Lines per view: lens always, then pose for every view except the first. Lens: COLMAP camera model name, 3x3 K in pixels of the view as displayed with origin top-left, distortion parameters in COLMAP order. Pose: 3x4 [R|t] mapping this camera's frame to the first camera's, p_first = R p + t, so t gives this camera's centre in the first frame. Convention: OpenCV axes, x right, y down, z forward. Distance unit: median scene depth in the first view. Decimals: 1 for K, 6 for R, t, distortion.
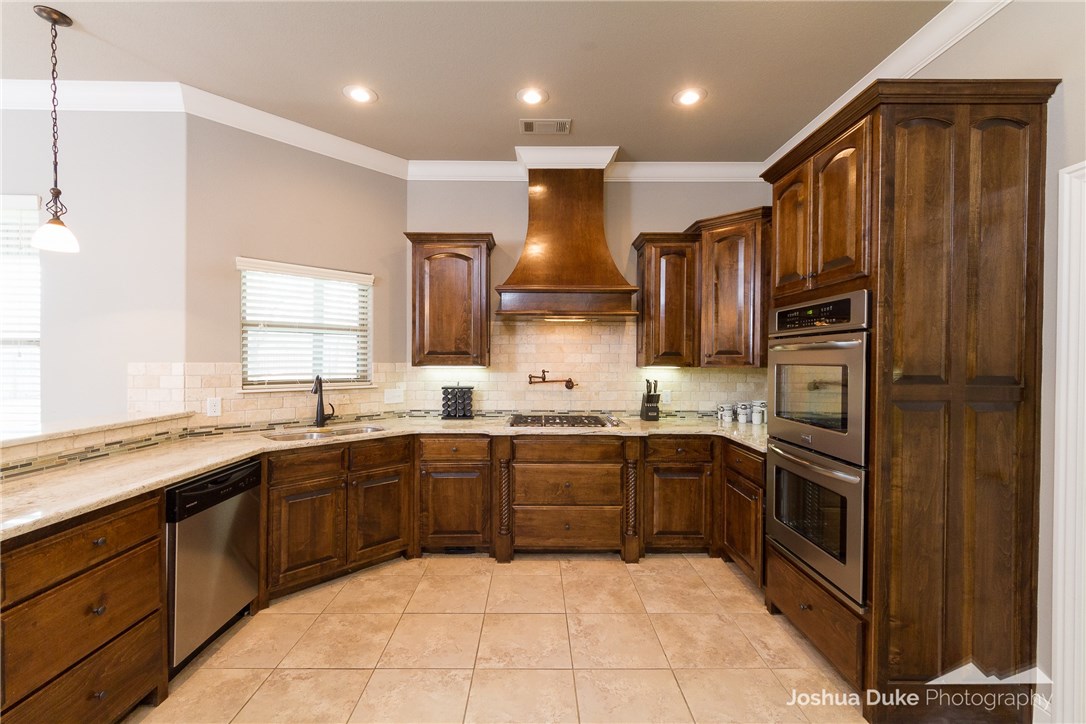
lens RADIAL K [[464.2, 0, 534.0], [0, 464.2, 361.6], [0, 0, 1]] dist [0.003782, -0.000480]
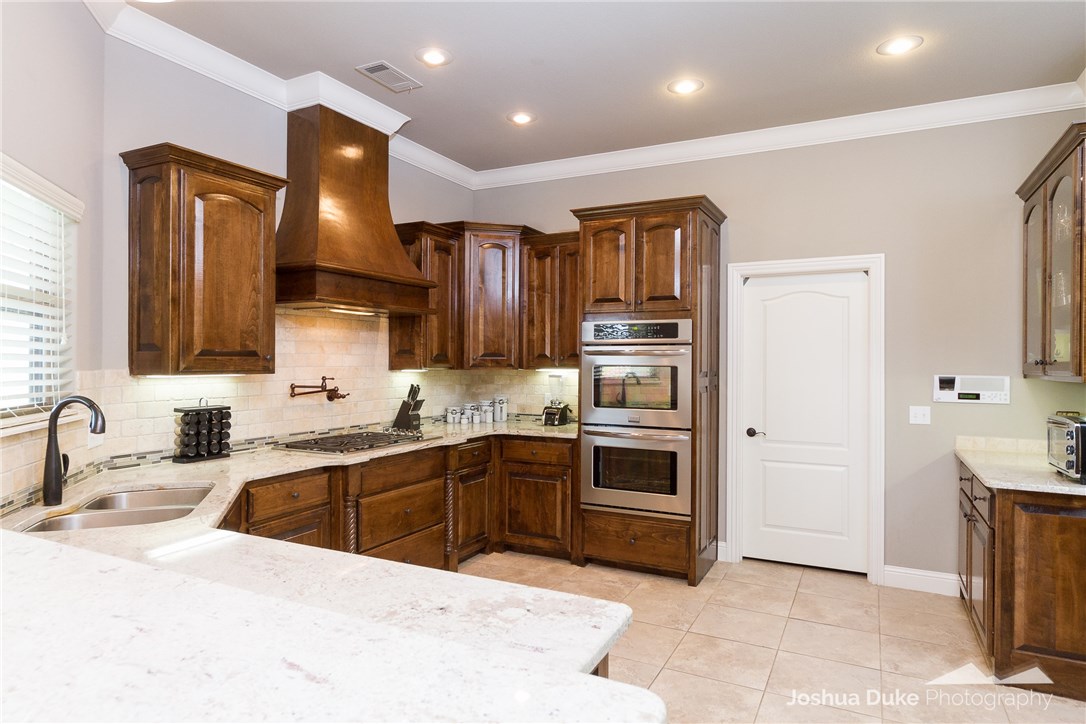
lens RADIAL K [[649.2, 0, 539.8], [0, 649.2, 360.7], [0, 0, 1]] dist [0.003809, 0.002202]
pose [[0.455990, -0.002408, 0.889982, -0.861872], [0.005063, 0.999987, 0.000111, -0.006948], [-0.889970, 0.004456, 0.455996, 0.246879]]
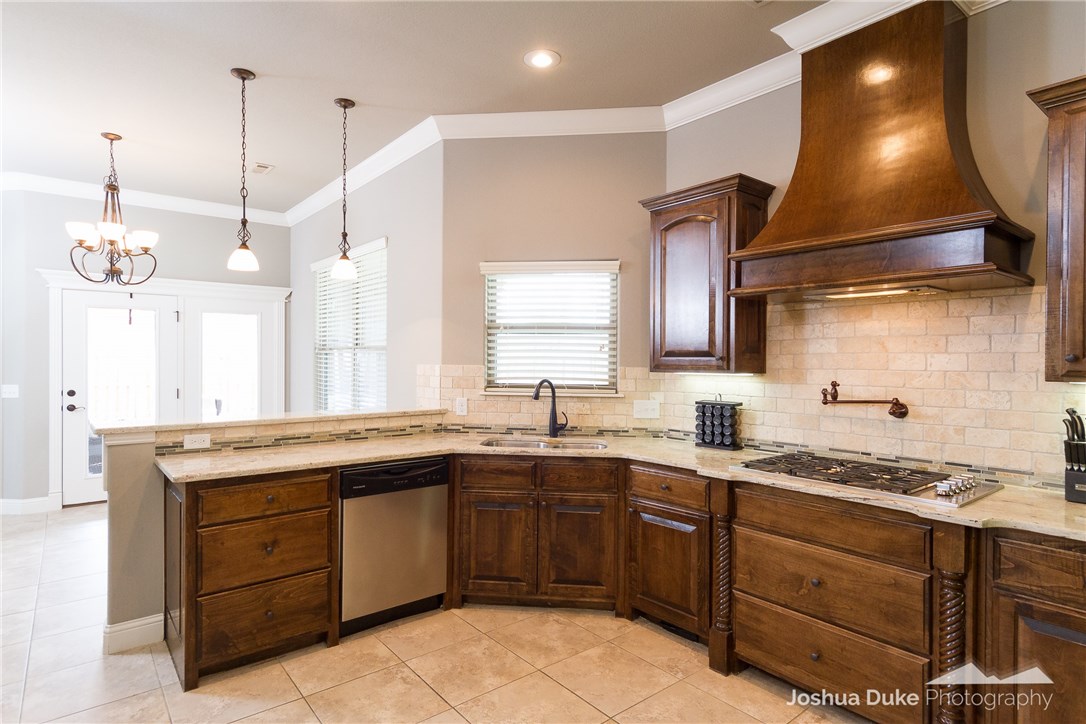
lens RADIAL K [[578.2, 0, 535.6], [0, 578.2, 360.1], [0, 0, 1]] dist [0.003156, 0.000398]
pose [[0.623424, 0.000817, -0.781883, 0.413228], [-0.008963, 0.999941, -0.006102, -0.001891], [0.781832, 0.010812, 0.623395, 0.279083]]
